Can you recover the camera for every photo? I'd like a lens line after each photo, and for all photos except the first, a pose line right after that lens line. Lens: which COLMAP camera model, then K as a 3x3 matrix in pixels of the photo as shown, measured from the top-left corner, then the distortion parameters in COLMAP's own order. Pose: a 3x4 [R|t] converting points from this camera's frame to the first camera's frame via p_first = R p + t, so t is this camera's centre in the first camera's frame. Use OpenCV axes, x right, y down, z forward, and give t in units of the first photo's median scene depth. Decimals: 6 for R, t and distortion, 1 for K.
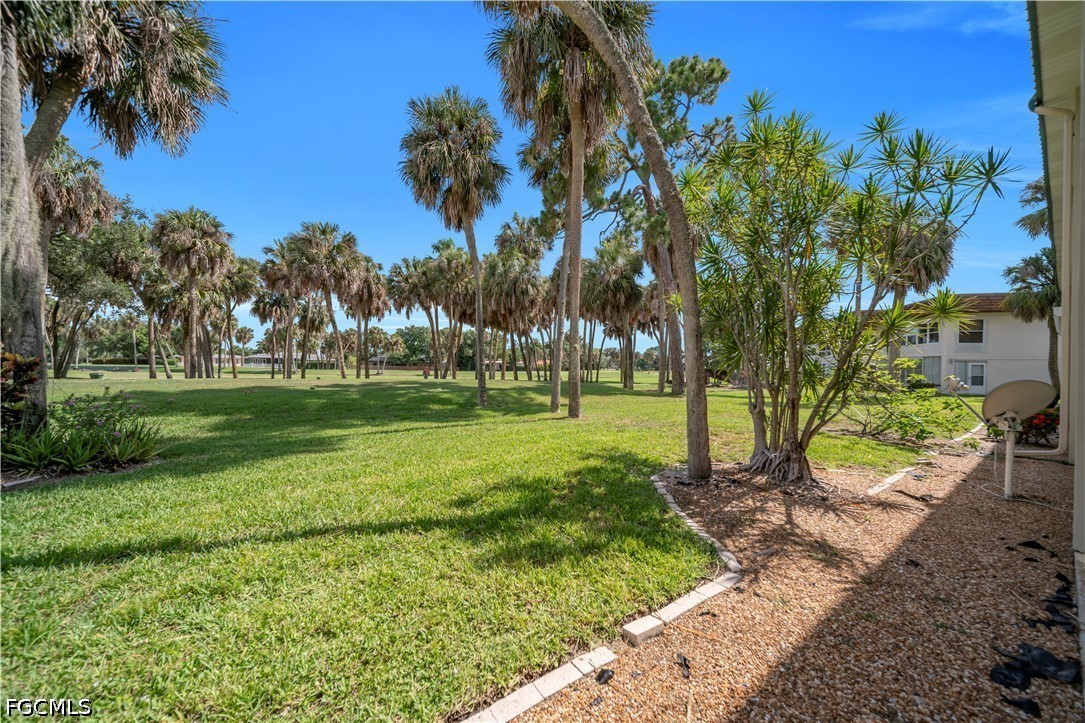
lens RADIAL K [[375.1, 0, 542.9], [0, 375.1, 366.9], [0, 0, 1]] dist [0.000787, -0.001032]
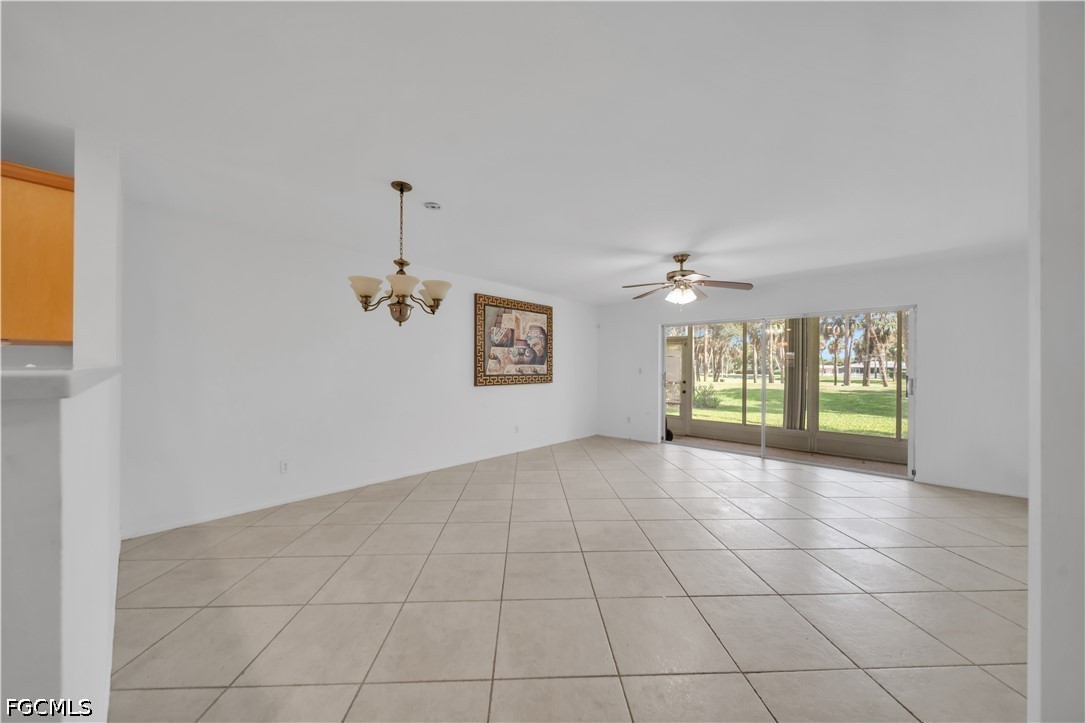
lens RADIAL K [[375.1, 0, 541.5], [0, 375.1, 370.8], [0, 0, 1]] dist [0.000787, -0.001032]
pose [[0.205382, -0.010725, -0.978623, 0.387903], [-0.003251, 0.999927, -0.011641, -0.001052], [0.978677, 0.005572, 0.205332, -0.236510]]
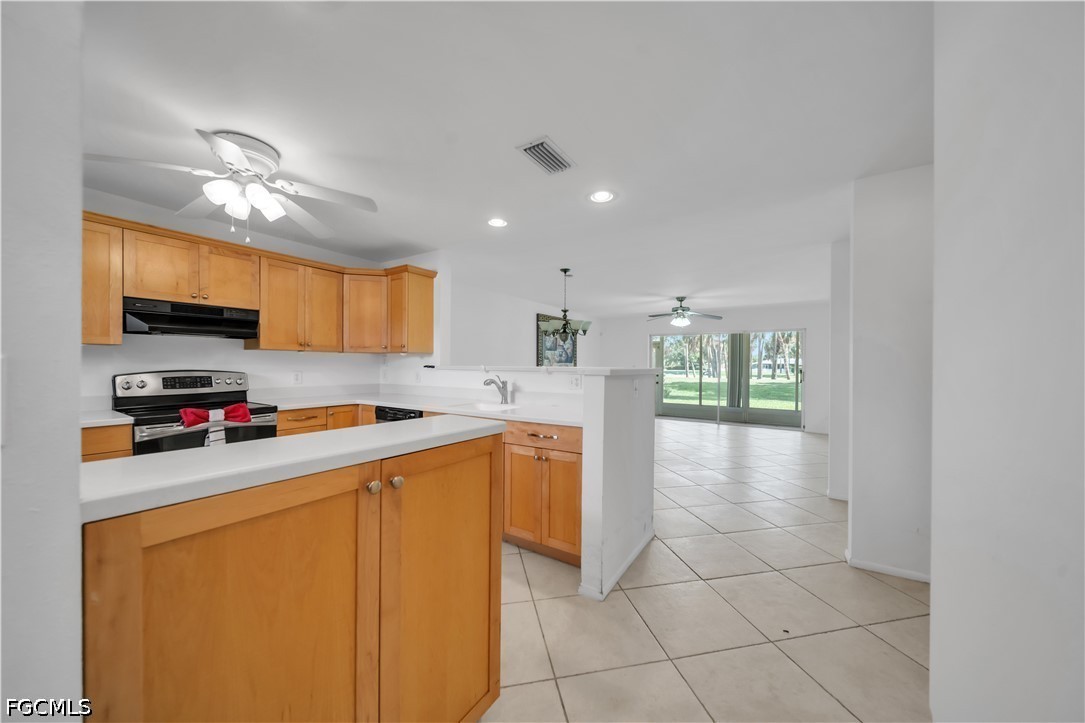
lens RADIAL K [[375.1, 0, 543.7], [0, 375.1, 370.0], [0, 0, 1]] dist [0.000787, -0.001032]
pose [[0.362834, -0.004181, -0.931845, 0.469873], [0.000735, 0.999991, -0.004200, 0.000080], [0.931854, 0.000839, 0.362833, -0.352495]]
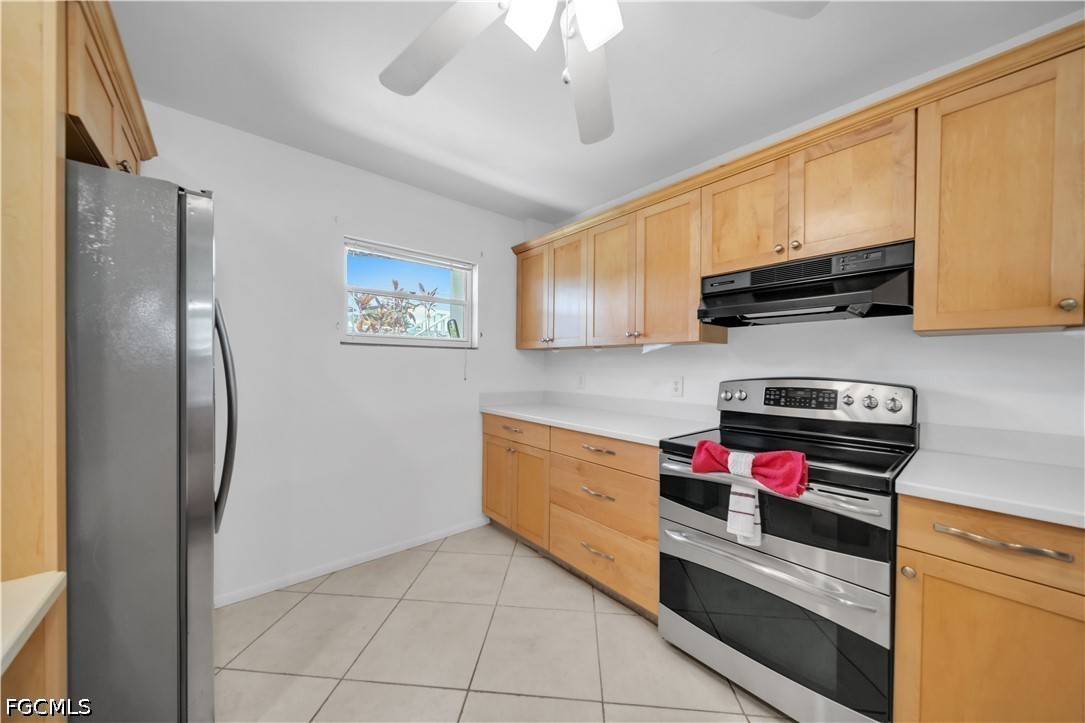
lens RADIAL K [[375.1, 0, 543.7], [0, 375.1, 367.8], [0, 0, 1]] dist [0.000787, -0.001032]
pose [[-0.996425, -0.027309, -0.079943, 0.349968], [-0.027793, 0.999601, 0.004942, -0.001604], [0.079776, 0.007146, -0.996787, -0.346232]]
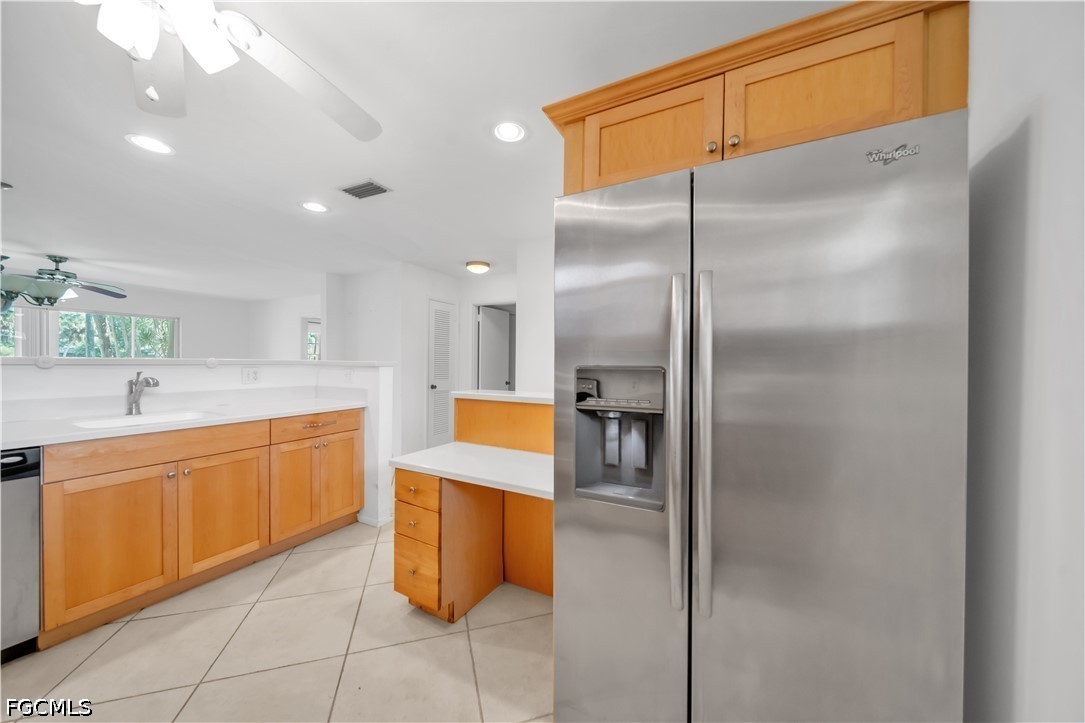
lens RADIAL K [[375.1, 0, 542.6], [0, 375.1, 367.7], [0, 0, 1]] dist [0.000787, -0.001032]
pose [[0.890106, -0.015589, 0.455487, 0.367328], [0.005019, 0.999690, 0.024406, -0.001427], [-0.455726, -0.019438, 0.889908, -0.457688]]
